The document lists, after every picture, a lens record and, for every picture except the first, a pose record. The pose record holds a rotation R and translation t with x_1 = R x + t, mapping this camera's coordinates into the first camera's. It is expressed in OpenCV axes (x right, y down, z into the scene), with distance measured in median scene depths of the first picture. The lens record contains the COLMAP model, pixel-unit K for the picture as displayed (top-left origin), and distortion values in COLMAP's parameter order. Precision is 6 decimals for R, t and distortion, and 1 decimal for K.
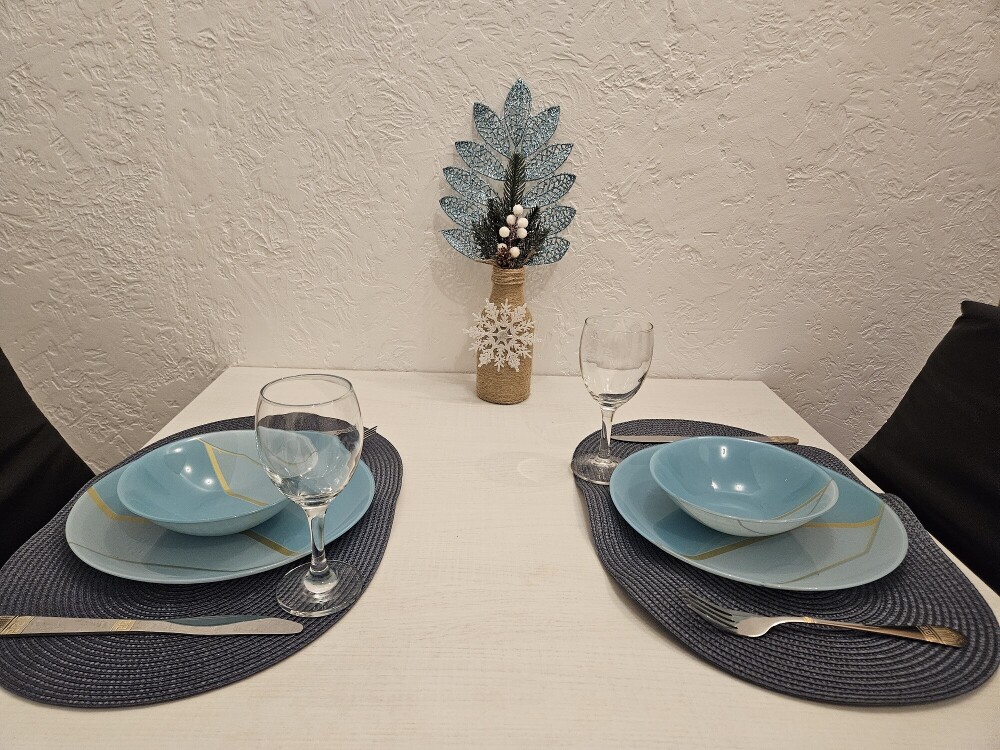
lens RADIAL K [[668.2, 0, 497.2], [0, 668.2, 375.7], [0, 0, 1]] dist [0.043246, -0.000786]
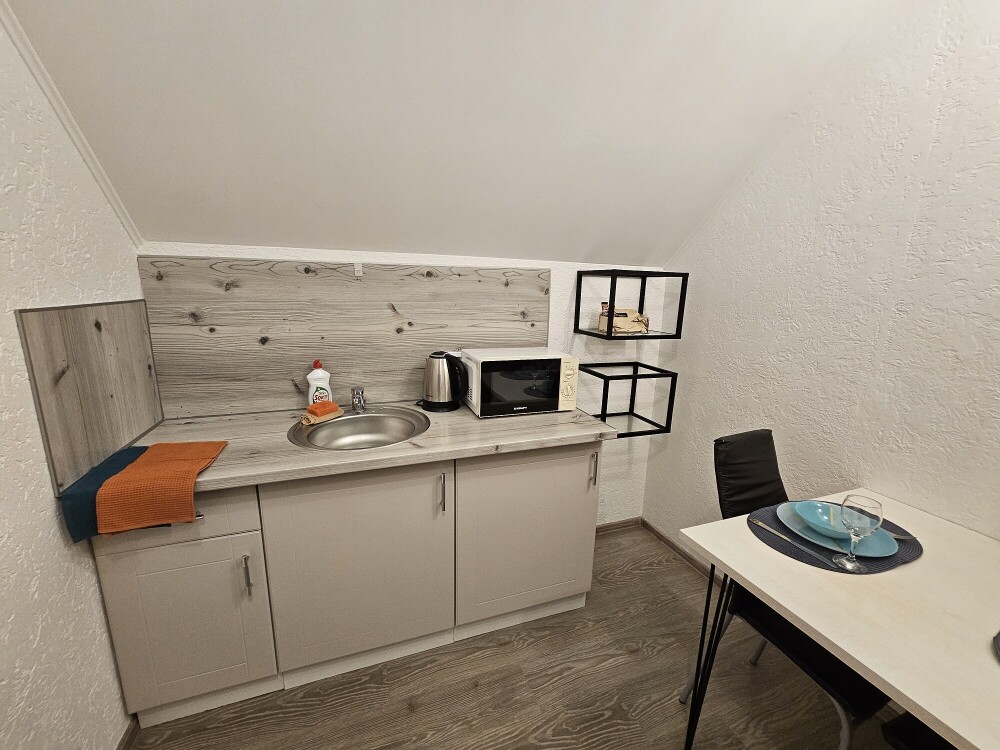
lens RADIAL K [[408.2, 0, 497.3], [0, 408.2, 375.5], [0, 0, 1]] dist [-0.001221, 0.000023]
pose [[0.330280, 0.169928, -0.928461, 0.688245], [-0.335890, 0.940429, 0.052633, -0.046685], [0.882096, 0.294477, 0.367682, -1.186845]]
